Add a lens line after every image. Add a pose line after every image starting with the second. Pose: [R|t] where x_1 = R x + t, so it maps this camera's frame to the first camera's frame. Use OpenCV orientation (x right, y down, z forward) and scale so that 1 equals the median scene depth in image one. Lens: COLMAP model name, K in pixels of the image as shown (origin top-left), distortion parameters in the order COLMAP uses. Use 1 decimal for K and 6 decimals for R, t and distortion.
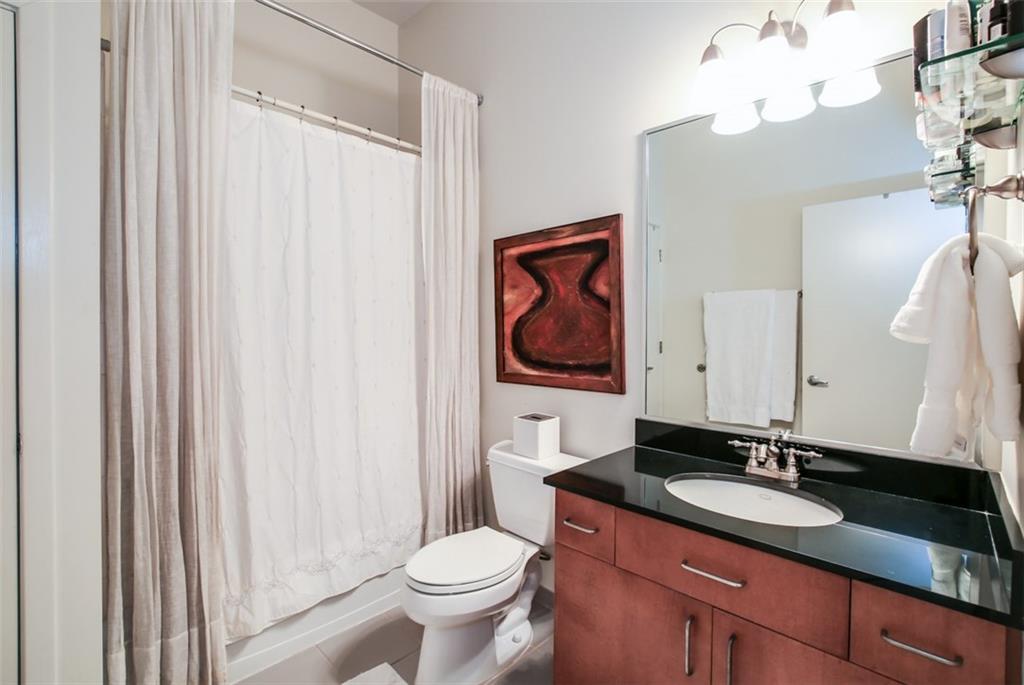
lens RADIAL K [[465.9, 0, 511.3], [0, 465.9, 338.6], [0, 0, 1]] dist [-0.000122, 0.000006]
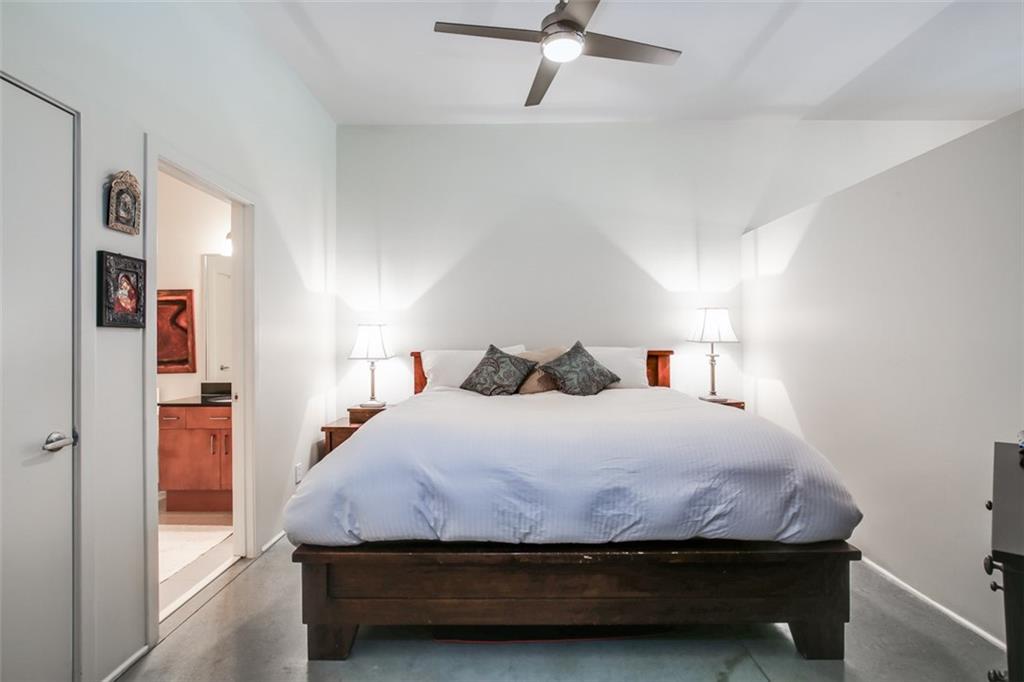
lens RADIAL K [[499.9, 0, 511.3], [0, 499.9, 340.0], [0, 0, 1]] dist [-0.001984, -0.000184]
pose [[0.738514, -0.003737, 0.674228, -0.233743], [0.015578, 0.999812, -0.011522, 0.017170], [-0.674058, 0.019012, 0.738434, -1.678801]]
